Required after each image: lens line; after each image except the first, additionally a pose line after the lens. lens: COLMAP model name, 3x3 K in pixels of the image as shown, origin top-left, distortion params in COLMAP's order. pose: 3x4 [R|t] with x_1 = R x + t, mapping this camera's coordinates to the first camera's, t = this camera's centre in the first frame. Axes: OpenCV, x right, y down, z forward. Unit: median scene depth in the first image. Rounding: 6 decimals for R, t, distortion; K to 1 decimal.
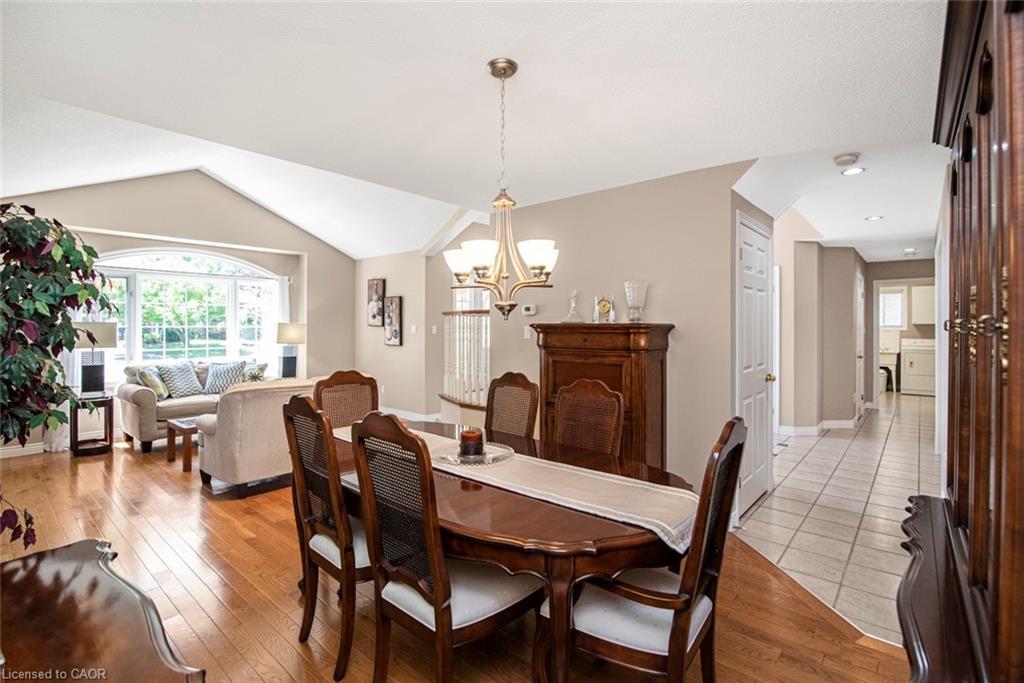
lens RADIAL K [[469.8, 0, 516.7], [0, 469.8, 325.1], [0, 0, 1]] dist [-0.000609, -0.000324]
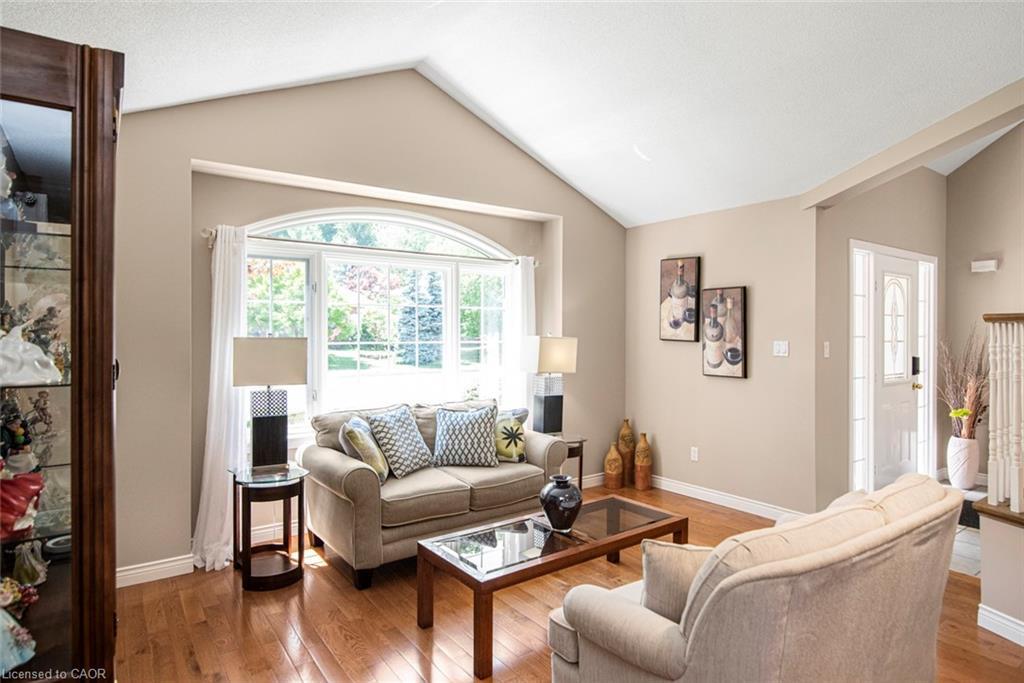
lens RADIAL K [[537.7, 0, 511.7], [0, 537.7, 330.4], [0, 0, 1]] dist [0.002461, 0.000042]
pose [[0.979290, -0.001041, -0.202462, -0.386398], [0.000596, 0.999997, -0.002261, -0.009785], [0.202464, 0.002093, 0.979287, 0.342161]]
